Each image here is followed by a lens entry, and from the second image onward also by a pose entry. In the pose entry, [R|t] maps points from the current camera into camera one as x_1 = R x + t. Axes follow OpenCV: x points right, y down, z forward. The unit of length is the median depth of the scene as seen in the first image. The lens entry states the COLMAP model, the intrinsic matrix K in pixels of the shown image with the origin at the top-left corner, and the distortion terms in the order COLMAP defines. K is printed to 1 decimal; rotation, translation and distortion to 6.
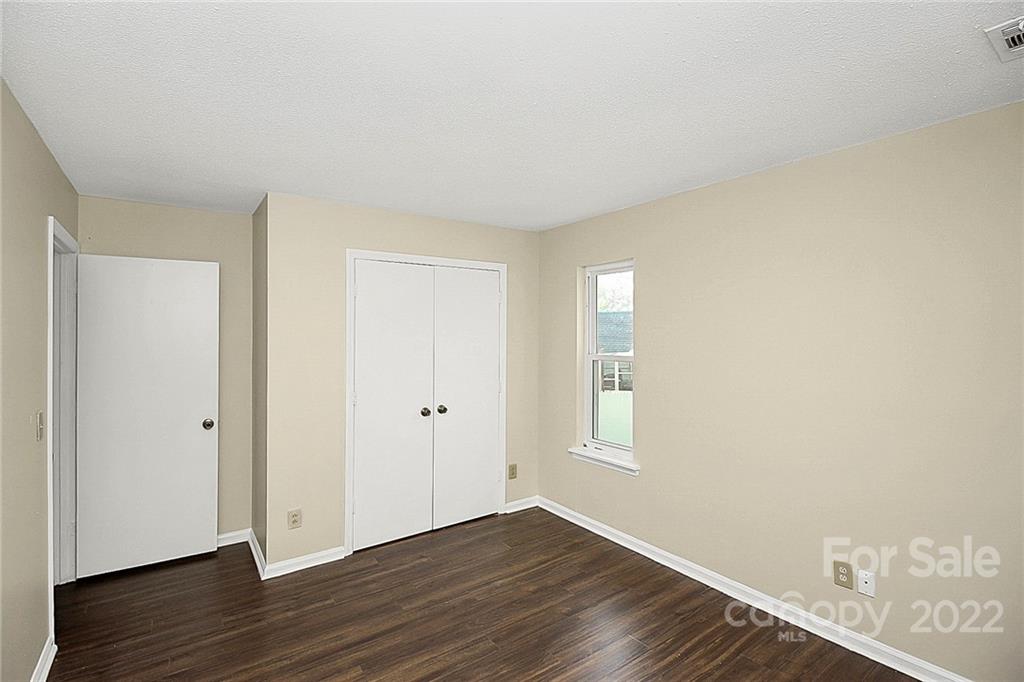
lens RADIAL K [[487.2, 0, 512.0], [0, 487.2, 341.0], [0, 0, 1]] dist [-0.015092, -0.000432]
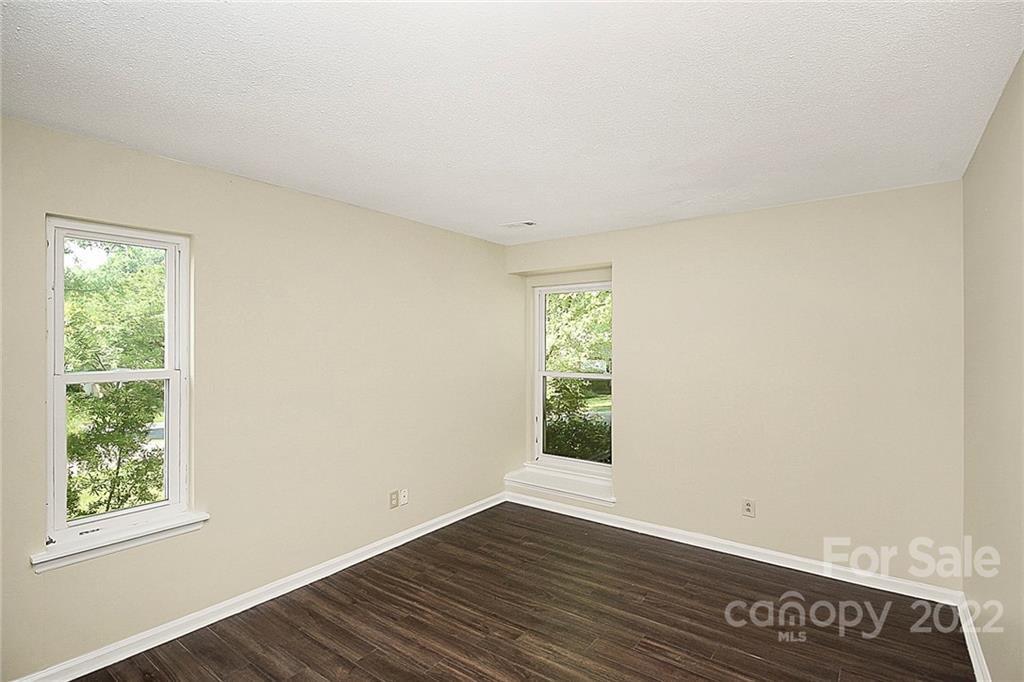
lens RADIAL K [[487.2, 0, 512.0], [0, 487.2, 341.0], [0, 0, 1]] dist [-0.015092, -0.000432]
pose [[-0.284575, 0.003586, 0.958647, -0.753649], [0.022775, 0.999736, 0.003021, -0.001312], [-0.958383, 0.022693, -0.284581, 0.935575]]
